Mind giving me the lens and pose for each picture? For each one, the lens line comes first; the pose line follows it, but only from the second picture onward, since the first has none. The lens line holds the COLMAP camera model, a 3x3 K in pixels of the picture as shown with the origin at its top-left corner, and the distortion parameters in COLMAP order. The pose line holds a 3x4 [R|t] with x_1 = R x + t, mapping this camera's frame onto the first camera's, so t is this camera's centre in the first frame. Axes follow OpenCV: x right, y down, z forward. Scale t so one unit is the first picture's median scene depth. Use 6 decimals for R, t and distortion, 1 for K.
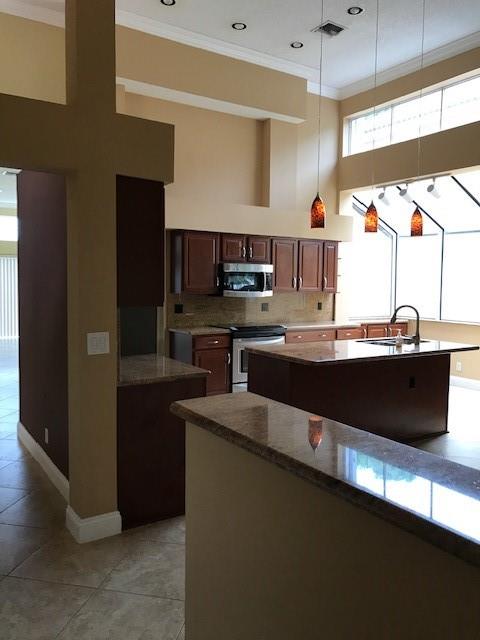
lens RADIAL K [[521.8, 0, 240.0], [0, 521.8, 320.0], [0, 0, 1]] dist [0.001531, -0.002089]
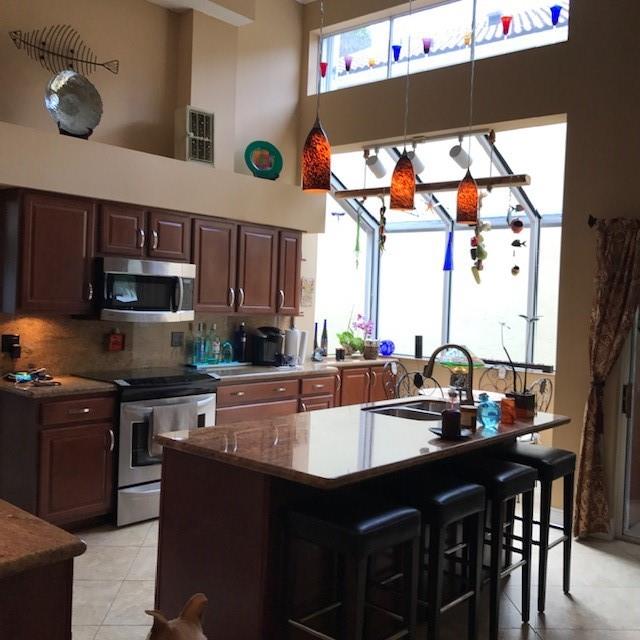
lens RADIAL K [[687.1, 0, 320.0], [0, 687.1, 320.0], [0, 0, 1]] dist [-0.003893, -0.023746]
pose [[0.957315, 0.017925, 0.288491, -0.019841], [-0.008125, 0.999350, -0.035130, -0.021533], [-0.288933, 0.031286, 0.956838, 0.258073]]
